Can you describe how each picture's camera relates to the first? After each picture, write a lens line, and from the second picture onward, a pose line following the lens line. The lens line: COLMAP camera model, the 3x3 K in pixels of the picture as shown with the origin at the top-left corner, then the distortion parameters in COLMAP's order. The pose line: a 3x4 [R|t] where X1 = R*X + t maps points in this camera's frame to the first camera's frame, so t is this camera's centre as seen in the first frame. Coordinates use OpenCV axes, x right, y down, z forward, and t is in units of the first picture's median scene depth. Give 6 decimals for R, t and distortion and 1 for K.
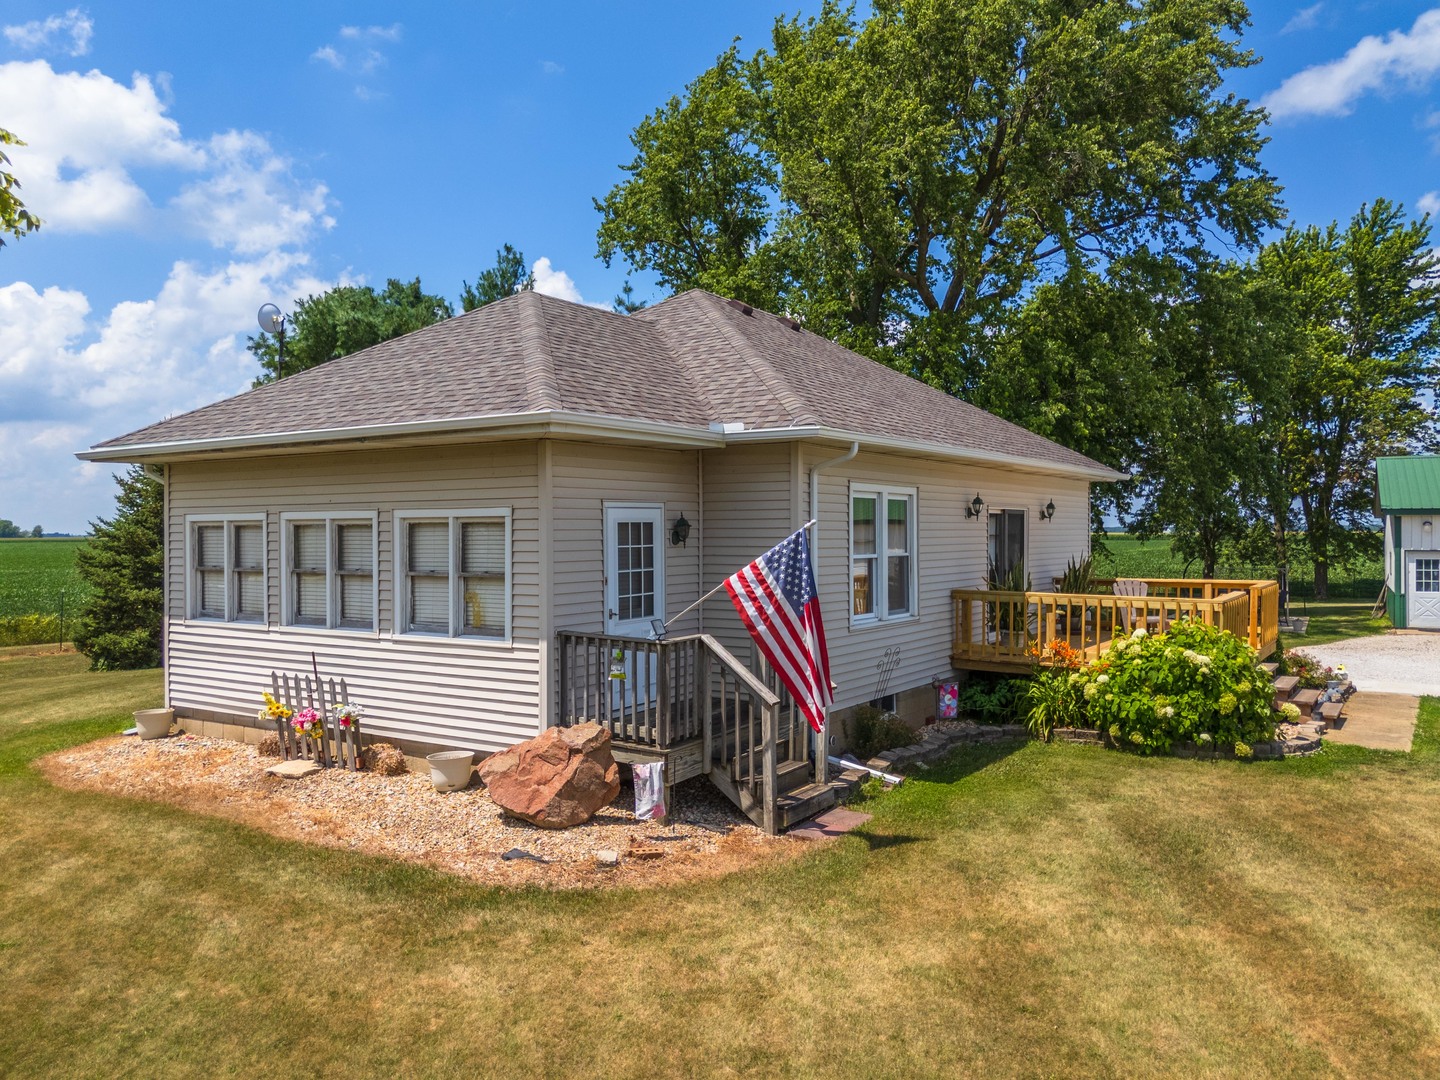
lens RADIAL K [[1082.3, 0, 671.4], [0, 1082.3, 529.2], [0, 0, 1]] dist [0.061755, -0.050311]
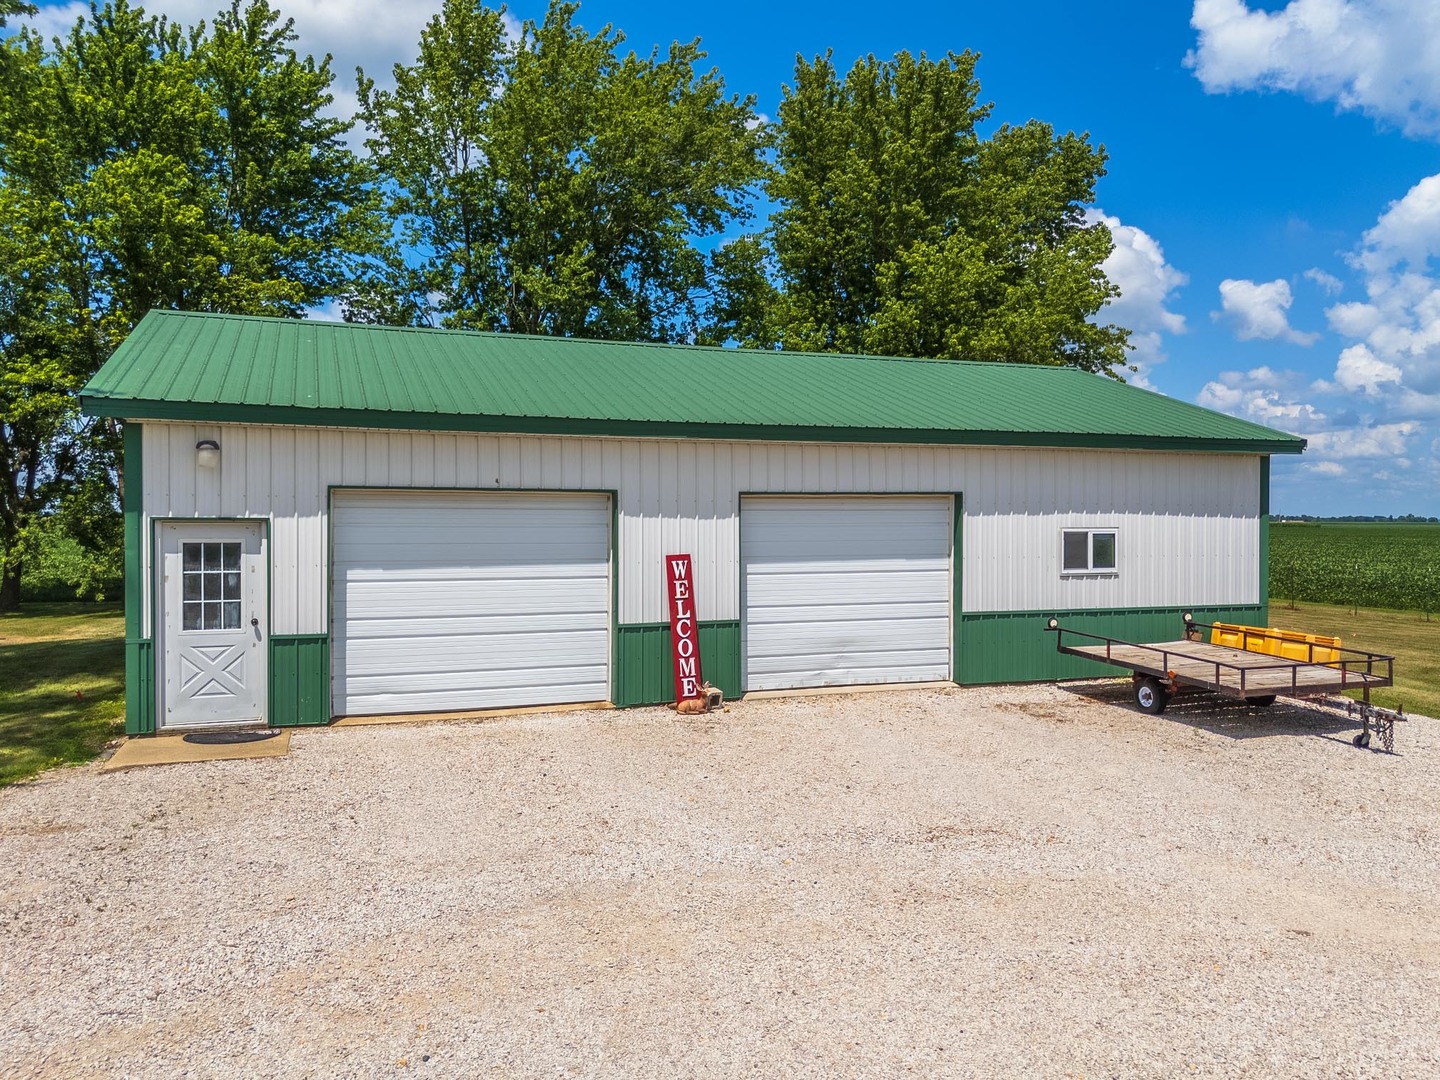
lens RADIAL K [[1082.3, 0, 715.0], [0, 1082.3, 540.8], [0, 0, 1]] dist [0.061755, -0.050311]
pose [[0.618933, -0.001860, 0.785442, 1.411308], [-0.015024, 0.999786, 0.014207, 0.053111], [-0.785300, -0.020594, 0.618772, 1.796360]]
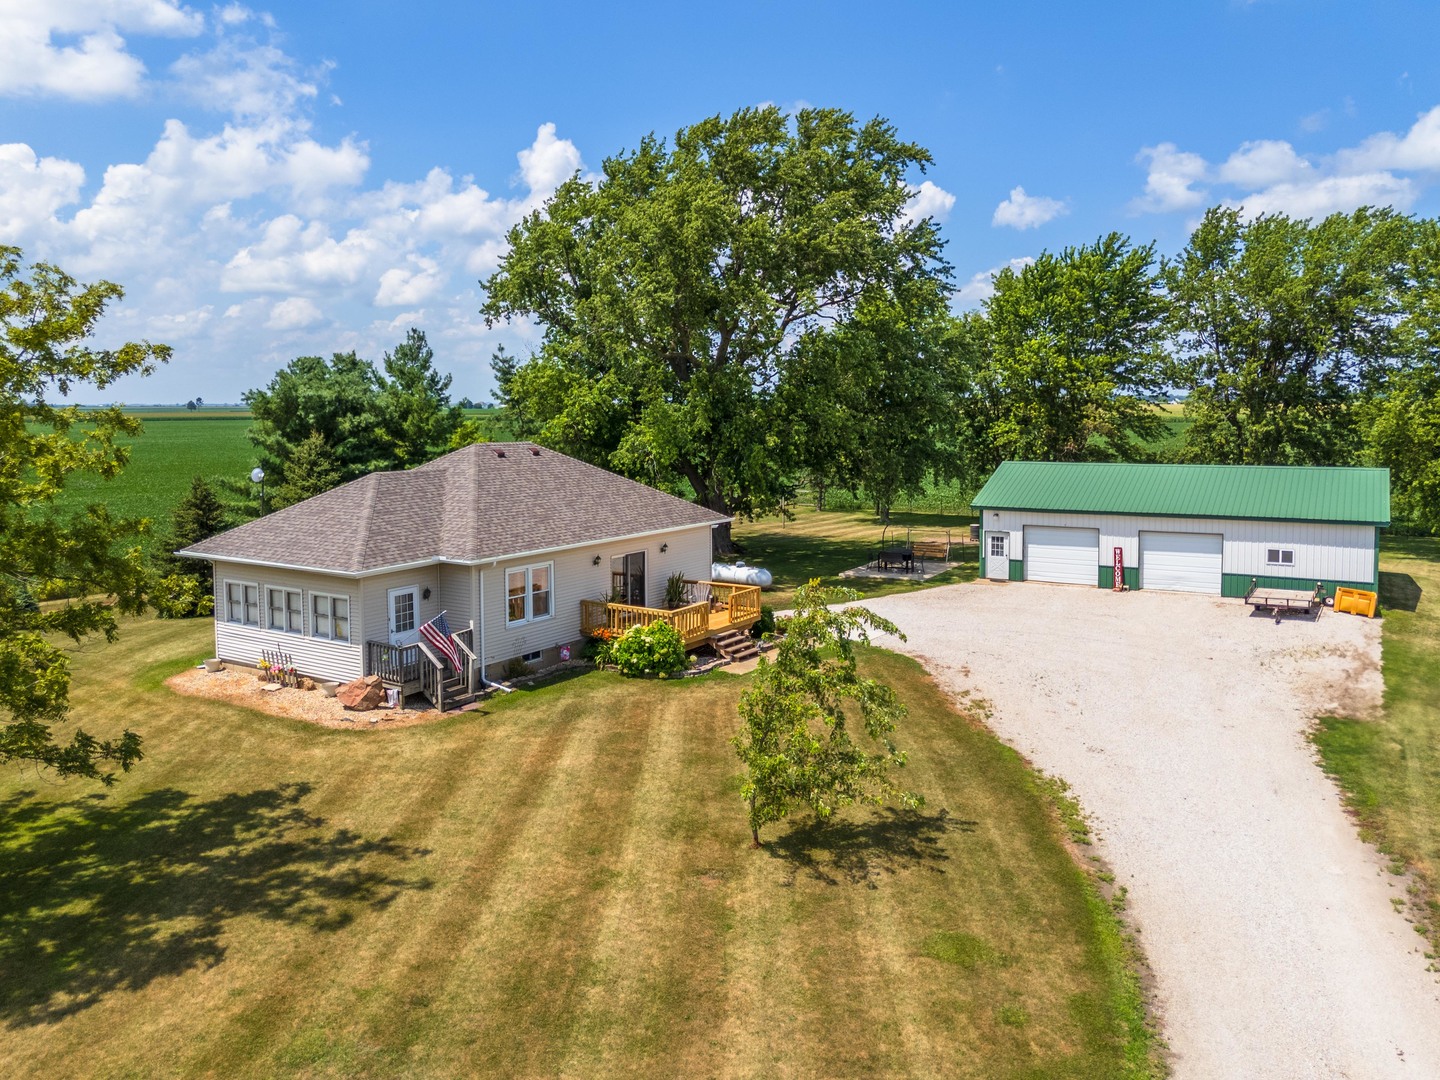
lens RADIAL K [[1082.3, 0, 728.5], [0, 1082.3, 550.8], [0, 0, 1]] dist [0.061755, -0.050311]
pose [[0.999398, 0.003444, 0.034514, 0.663620], [-0.008291, 0.989933, 0.141295, -0.490225], [-0.033680, -0.141496, 0.989366, -1.603351]]
